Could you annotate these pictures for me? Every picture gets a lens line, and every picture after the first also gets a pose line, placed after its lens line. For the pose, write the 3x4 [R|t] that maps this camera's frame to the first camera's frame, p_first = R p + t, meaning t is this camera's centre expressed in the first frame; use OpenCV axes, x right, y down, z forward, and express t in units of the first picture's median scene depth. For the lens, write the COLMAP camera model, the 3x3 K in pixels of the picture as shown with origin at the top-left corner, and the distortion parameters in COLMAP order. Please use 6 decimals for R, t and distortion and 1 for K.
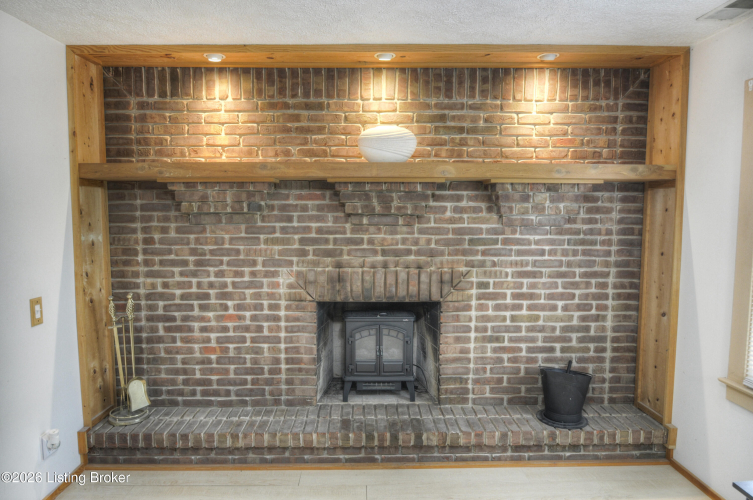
lens RADIAL K [[463.1, 0, 365.8], [0, 463.1, 252.9], [0, 0, 1]] dist [-0.030789, 0.000997]
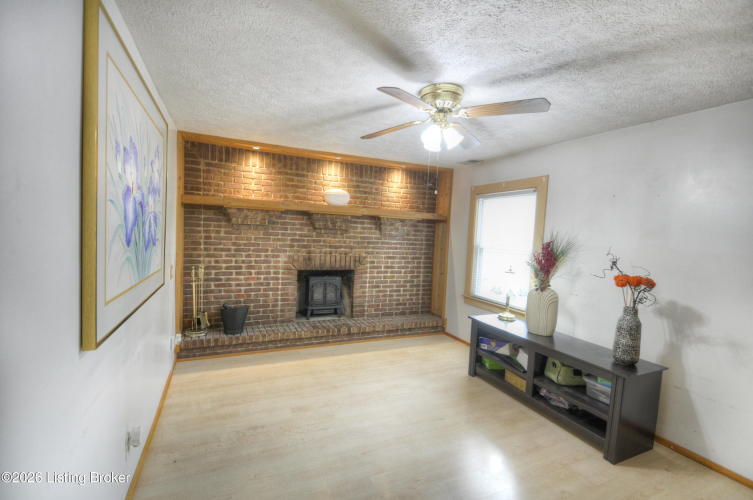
lens RADIAL K [[331.0, 0, 366.5], [0, 331.0, 251.2], [0, 0, 1]] dist [0.004450, -0.011134]
pose [[0.922118, 0.017173, 0.386527, -0.404601], [-0.012362, 0.999812, -0.014928, 0.041729], [-0.386711, 0.008987, 0.922157, -0.479033]]
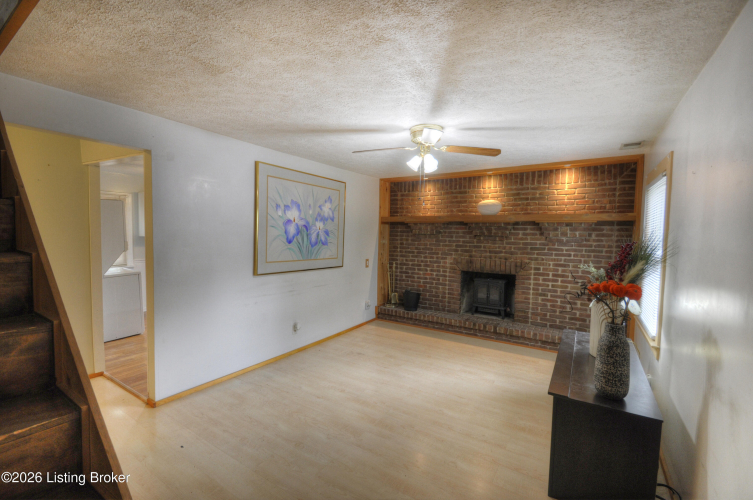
lens RADIAL K [[331.0, 0, 364.2], [0, 331.0, 250.9], [0, 0, 1]] dist [0.004450, -0.011134]
pose [[0.819782, 0.043276, -0.571038, 0.488132], [-0.062924, 0.997910, -0.014707, 0.061133], [0.569208, 0.047988, 0.820792, -0.770972]]
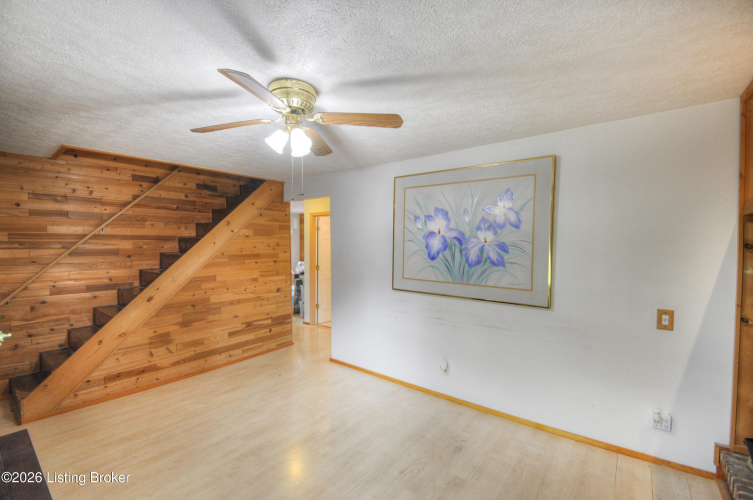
lens RADIAL K [[331.0, 0, 369.1], [0, 331.0, 250.9], [0, 0, 1]] dist [0.004450, -0.011134]
pose [[-0.638774, 0.011878, -0.769302, 0.475519], [-0.066594, 0.995275, 0.070662, -0.069683], [0.766507, 0.096368, -0.634965, 0.744824]]
